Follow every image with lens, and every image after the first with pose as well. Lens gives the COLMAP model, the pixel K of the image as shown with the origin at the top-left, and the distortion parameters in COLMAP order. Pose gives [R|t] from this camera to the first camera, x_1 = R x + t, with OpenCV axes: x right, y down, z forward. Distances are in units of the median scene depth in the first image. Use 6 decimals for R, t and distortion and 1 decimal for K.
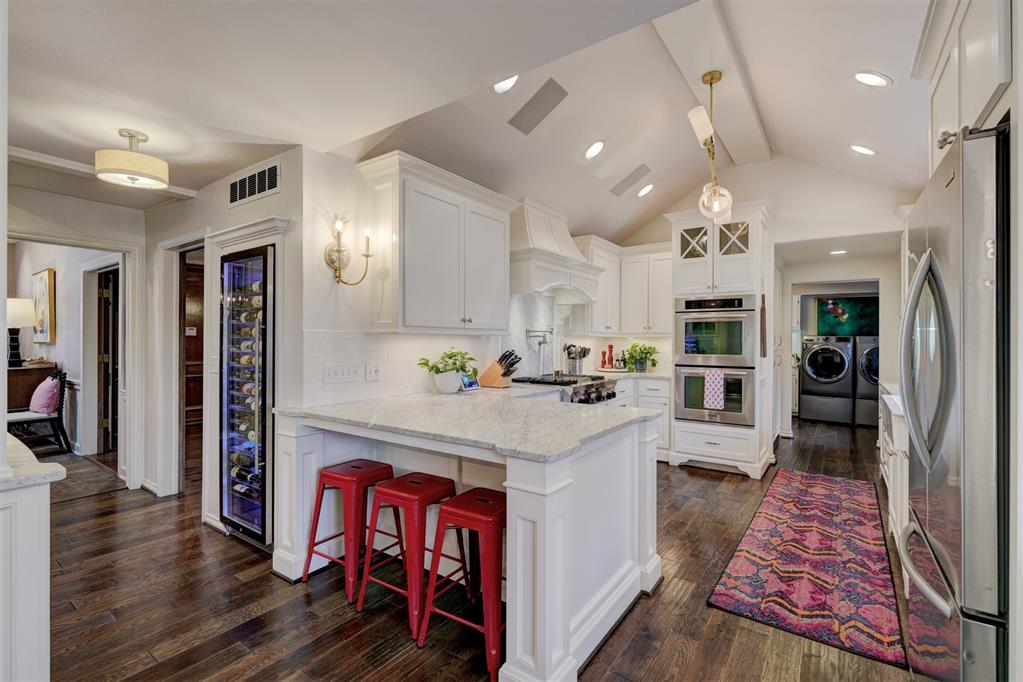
lens RADIAL K [[461.1, 0, 510.3], [0, 461.1, 338.6], [0, 0, 1]] dist [0.002112, -0.000522]
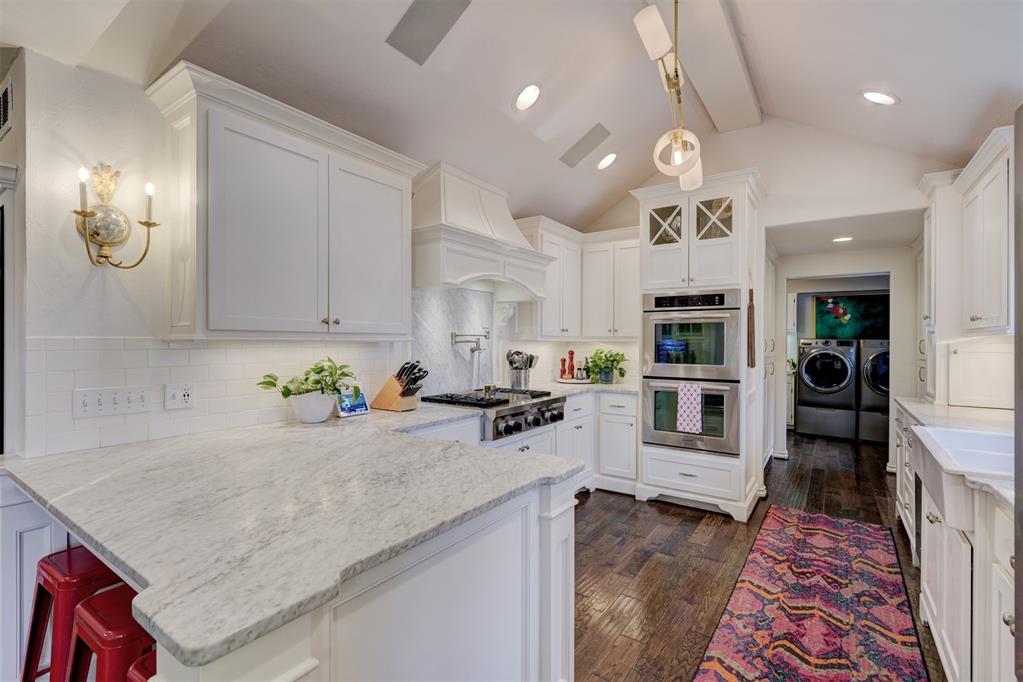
lens RADIAL K [[461.1, 0, 509.1], [0, 461.1, 341.7], [0, 0, 1]] dist [0.002112, -0.000522]
pose [[0.999988, -0.000602, 0.004912, 0.150757], [0.000583, 0.999993, 0.003821, -0.009427], [-0.004915, -0.003818, 0.999981, 0.243242]]
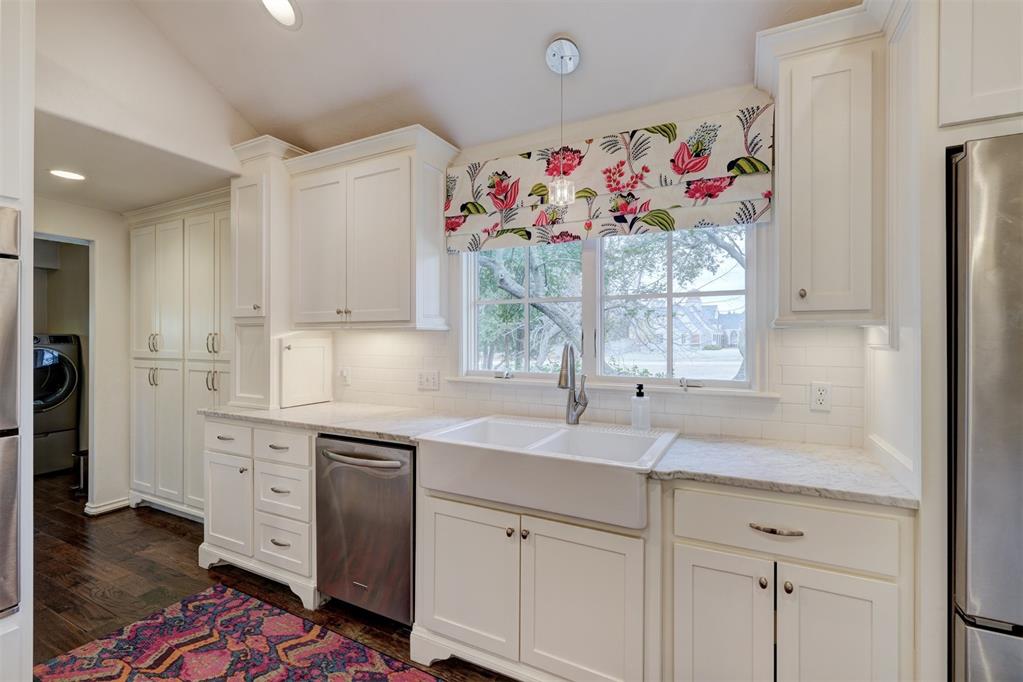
lens RADIAL K [[461.1, 0, 510.7], [0, 461.1, 334.9], [0, 0, 1]] dist [0.002112, -0.000522]
pose [[-0.143790, -0.000107, 0.989608, 0.168105], [-0.005304, 0.999986, -0.000662, -0.008856], [-0.989594, -0.005344, -0.143789, 0.810291]]
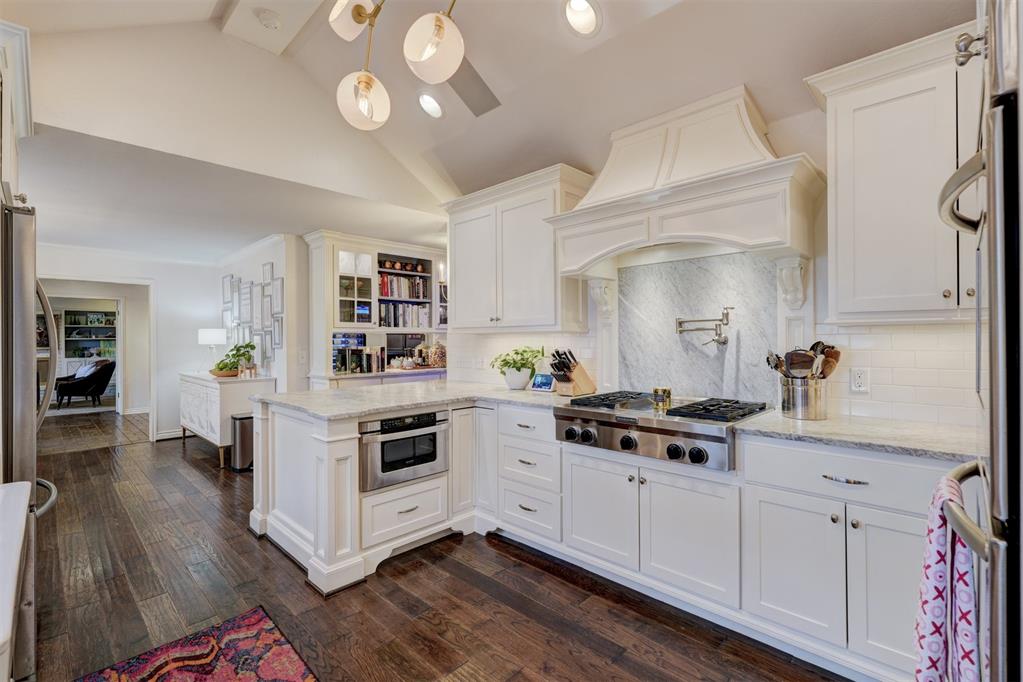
lens RADIAL K [[461.1, 0, 519.6], [0, 461.1, 333.5], [0, 0, 1]] dist [0.002112, -0.000522]
pose [[-0.146595, -0.009429, -0.989152, 0.787856], [0.009755, 0.999892, -0.010977, 0.004462], [0.989149, -0.011259, -0.146487, 1.026912]]
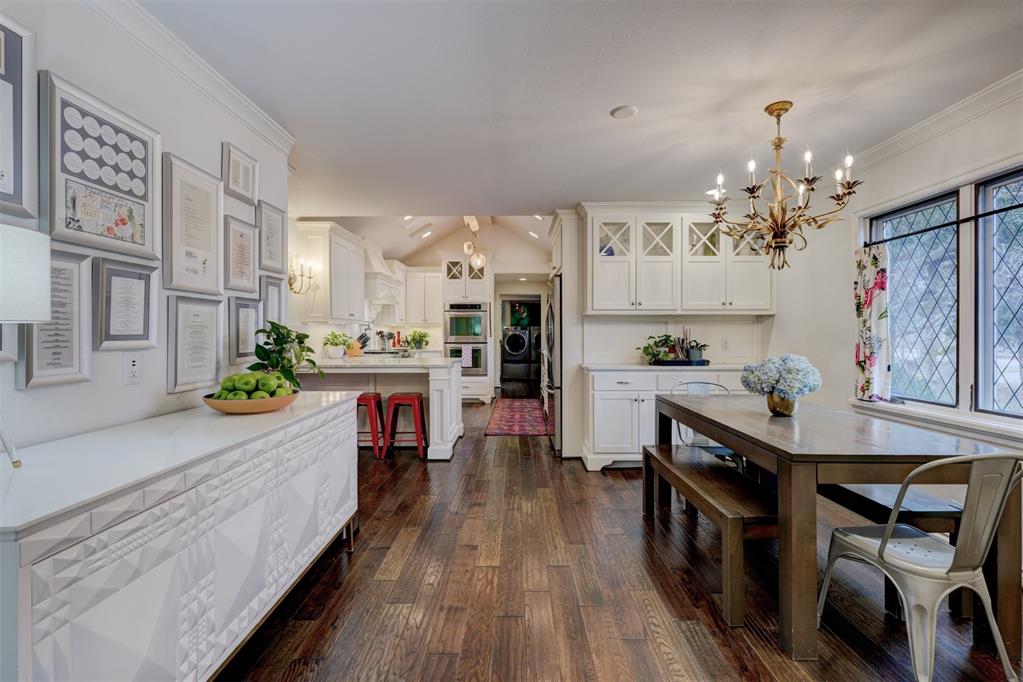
lens RADIAL K [[461.1, 0, 516.6], [0, 461.1, 333.3], [0, 0, 1]] dist [0.002112, -0.000522]
pose [[0.814444, -0.009243, 0.580169, -0.501211], [0.006863, 0.999957, 0.006295, 0.018390], [-0.580202, -0.001145, 0.814472, -0.637536]]
